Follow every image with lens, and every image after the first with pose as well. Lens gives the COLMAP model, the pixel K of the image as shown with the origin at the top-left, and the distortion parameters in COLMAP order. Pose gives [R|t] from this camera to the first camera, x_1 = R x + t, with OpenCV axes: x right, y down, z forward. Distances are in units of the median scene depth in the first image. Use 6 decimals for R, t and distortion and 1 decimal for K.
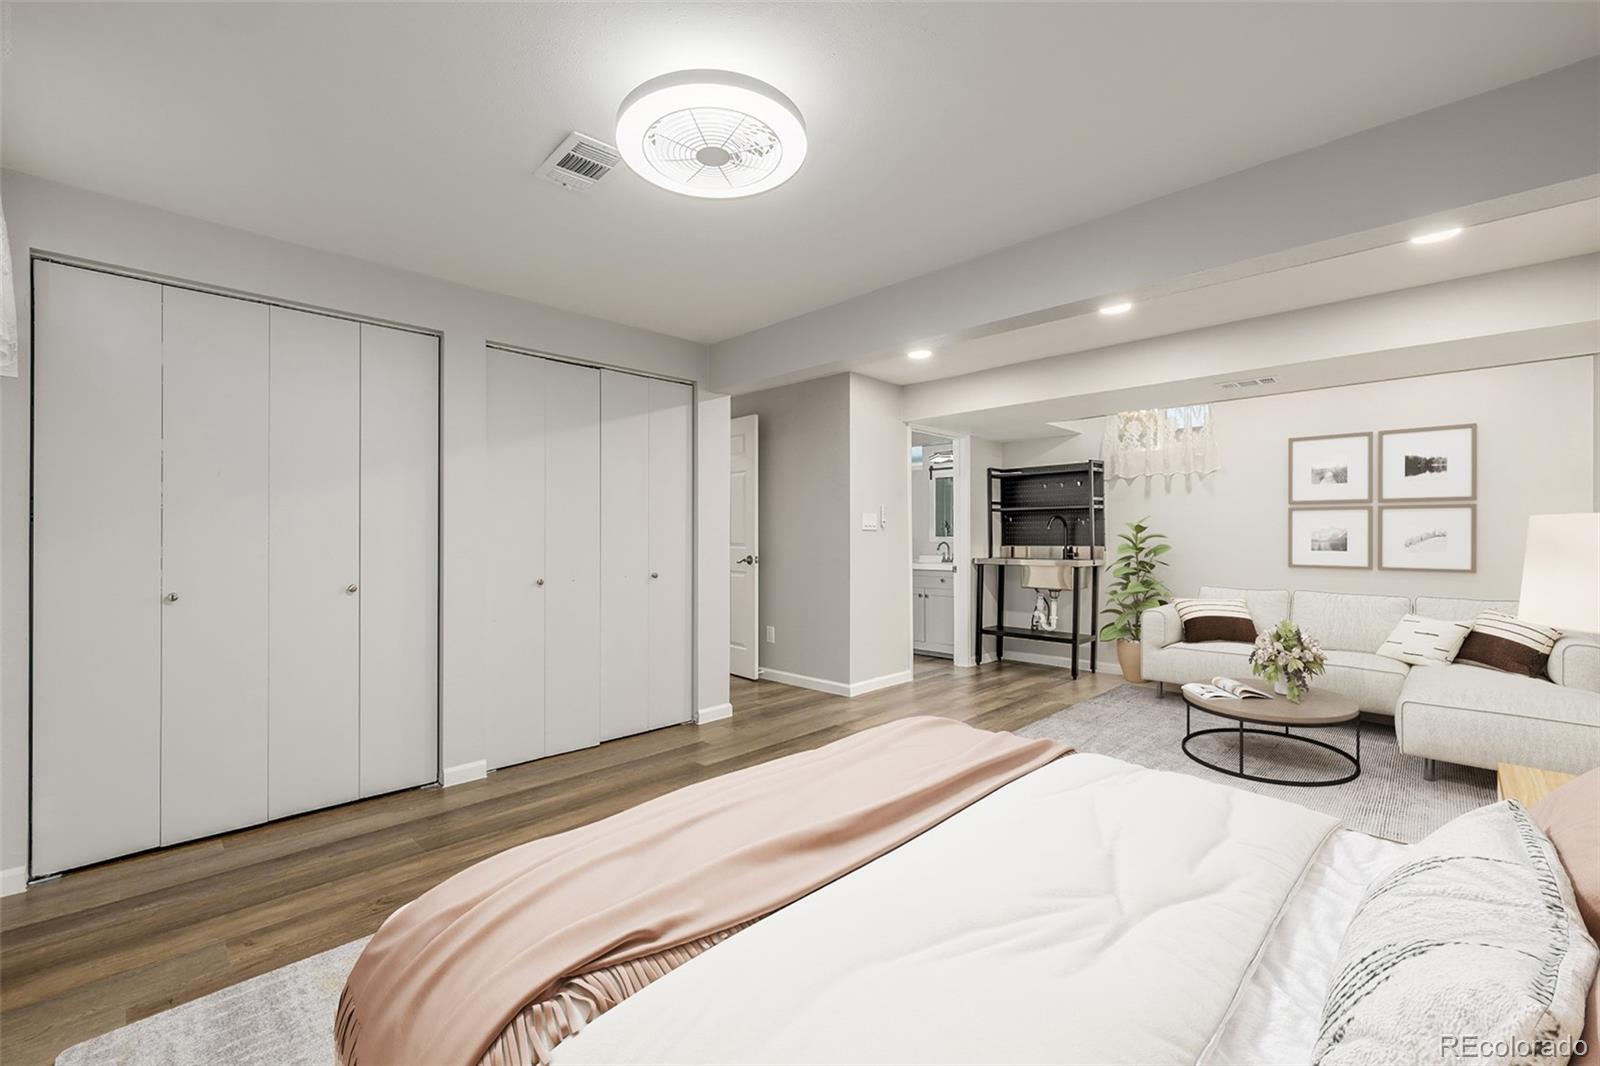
lens RADIAL K [[669.8, 0, 800.7], [0, 669.8, 536.3], [0, 0, 1]] dist [-0.002378, -0.000639]
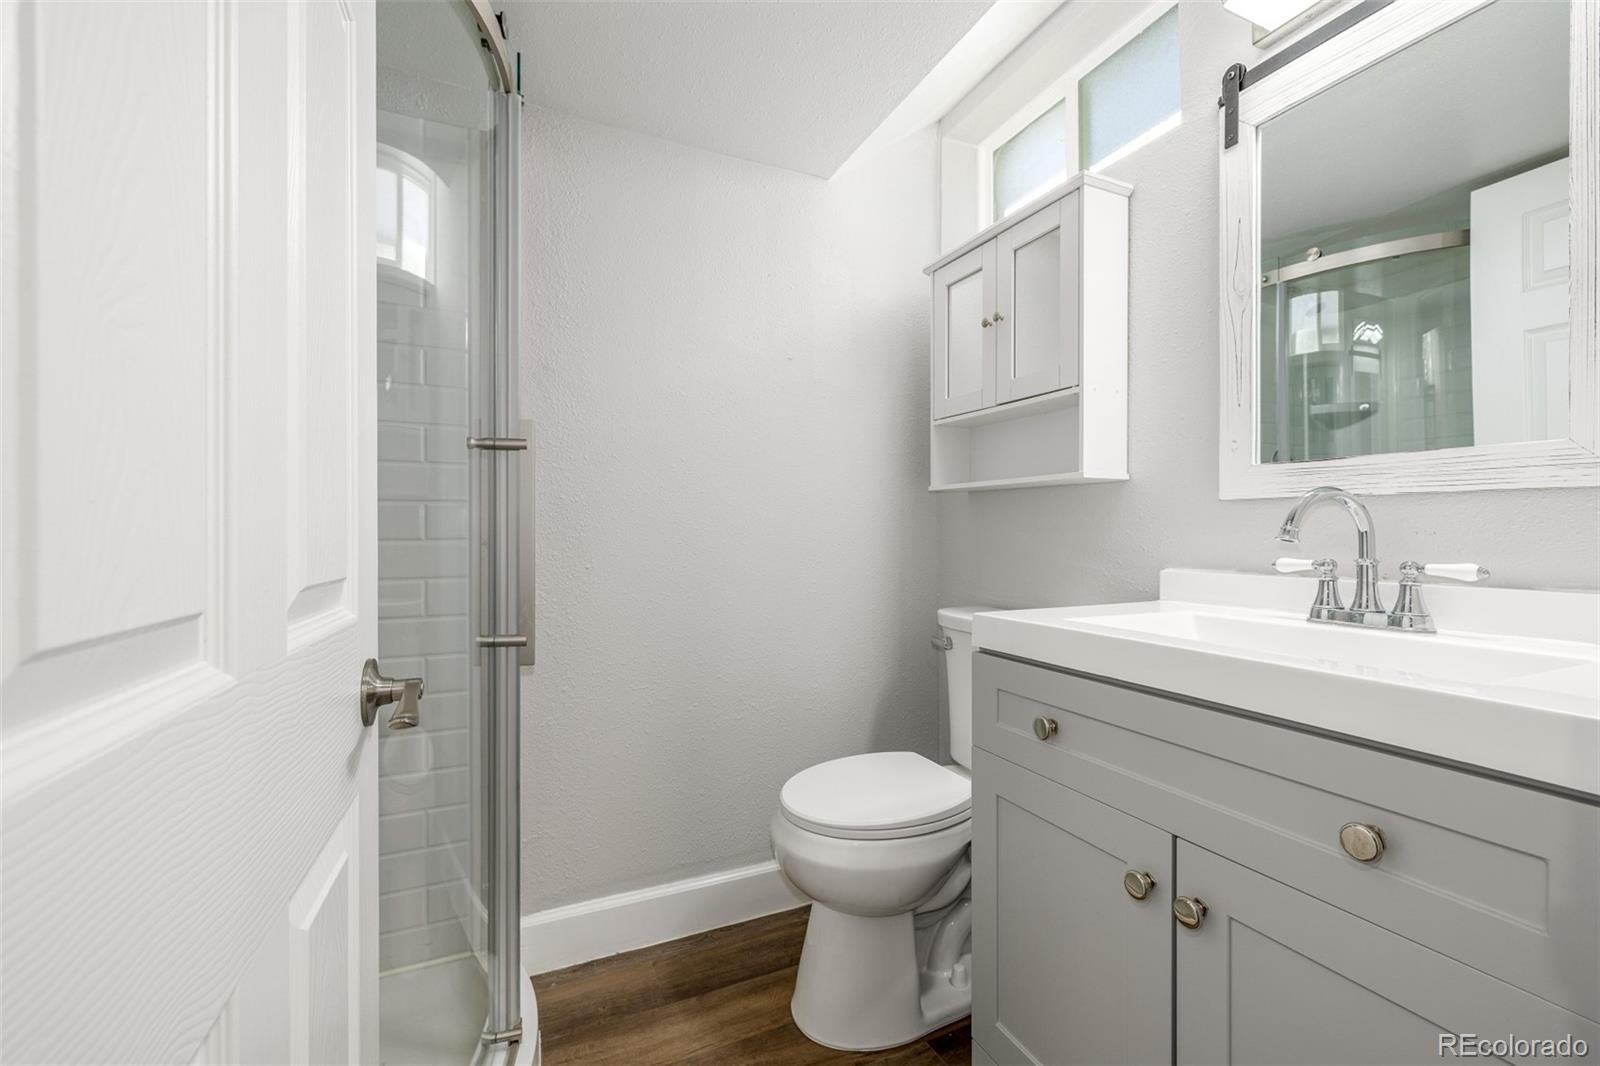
lens RADIAL K [[669.8, 0, 801.2], [0, 669.8, 526.2], [0, 0, 1]] dist [-0.002378, -0.000639]
pose [[0.934349, 0.010099, -0.356216, 0.154174], [-0.010020, 0.999948, 0.002066, 0.017826], [0.356218, 0.001640, 0.934402, 0.808677]]
